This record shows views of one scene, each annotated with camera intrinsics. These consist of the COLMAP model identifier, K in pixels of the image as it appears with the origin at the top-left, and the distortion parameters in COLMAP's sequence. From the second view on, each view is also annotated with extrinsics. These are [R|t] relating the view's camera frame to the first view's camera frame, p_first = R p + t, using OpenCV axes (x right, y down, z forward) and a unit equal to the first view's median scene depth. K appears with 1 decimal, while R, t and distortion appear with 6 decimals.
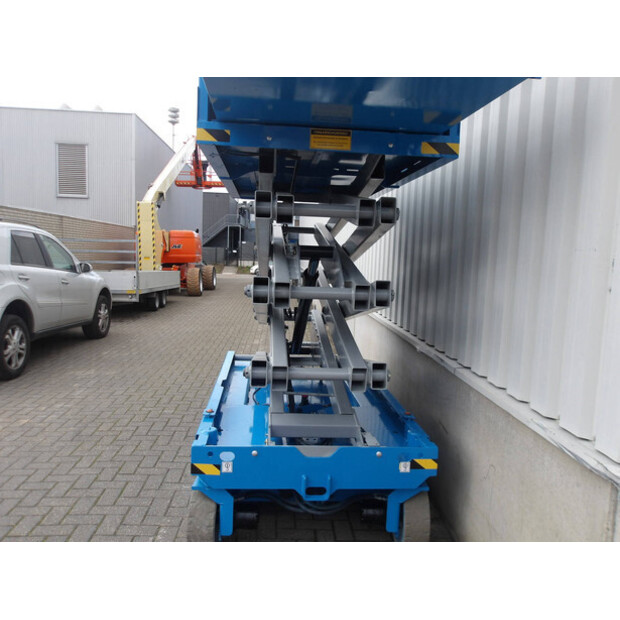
lens RADIAL K [[506.0, 0, 310.9], [0, 506.0, 307.6], [0, 0, 1]] dist [-0.001365, 0.006995]
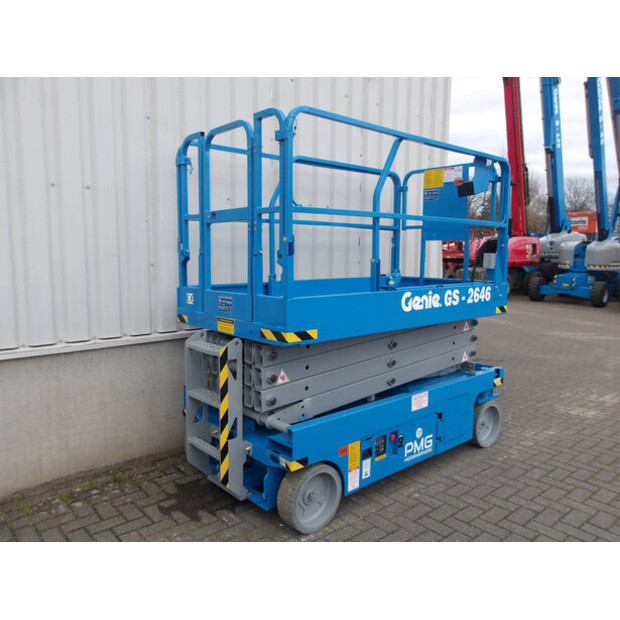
lens RADIAL K [[506.0, 0, 312.0], [0, 506.0, 309.4], [0, 0, 1]] dist [-0.001365, 0.006995]
pose [[-0.599459, -0.139372, 0.788178, -0.791327], [0.050122, 0.976254, 0.210750, -0.218759], [-0.798834, 0.165841, -0.578239, 1.666276]]
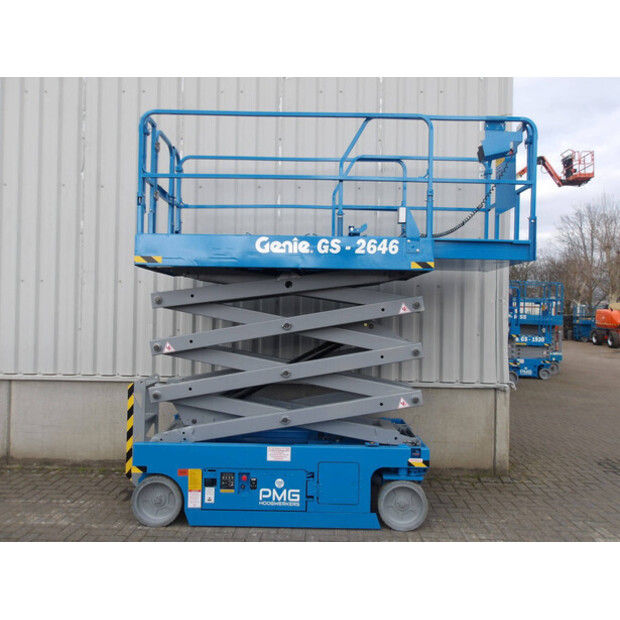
lens RADIAL K [[506.0, 0, 309.2], [0, 506.0, 305.7], [0, 0, 1]] dist [-0.001365, 0.006995]
pose [[0.091772, -0.017234, 0.995631, -1.253304], [0.091910, 0.995729, 0.008764, -0.158502], [-0.991529, 0.090704, 0.092964, 0.787827]]
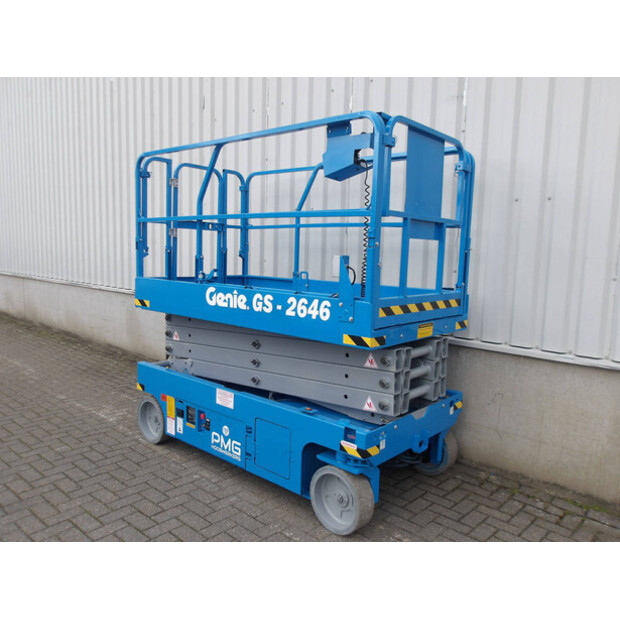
lens RADIAL K [[506.0, 0, 313.5], [0, 506.0, 309.9], [0, 0, 1]] dist [-0.001365, 0.006995]
pose [[0.720003, -0.099008, 0.686872, -0.706397], [0.071718, 0.995087, 0.068257, -0.059200], [-0.690255, 0.000116, 0.723566, 0.172961]]
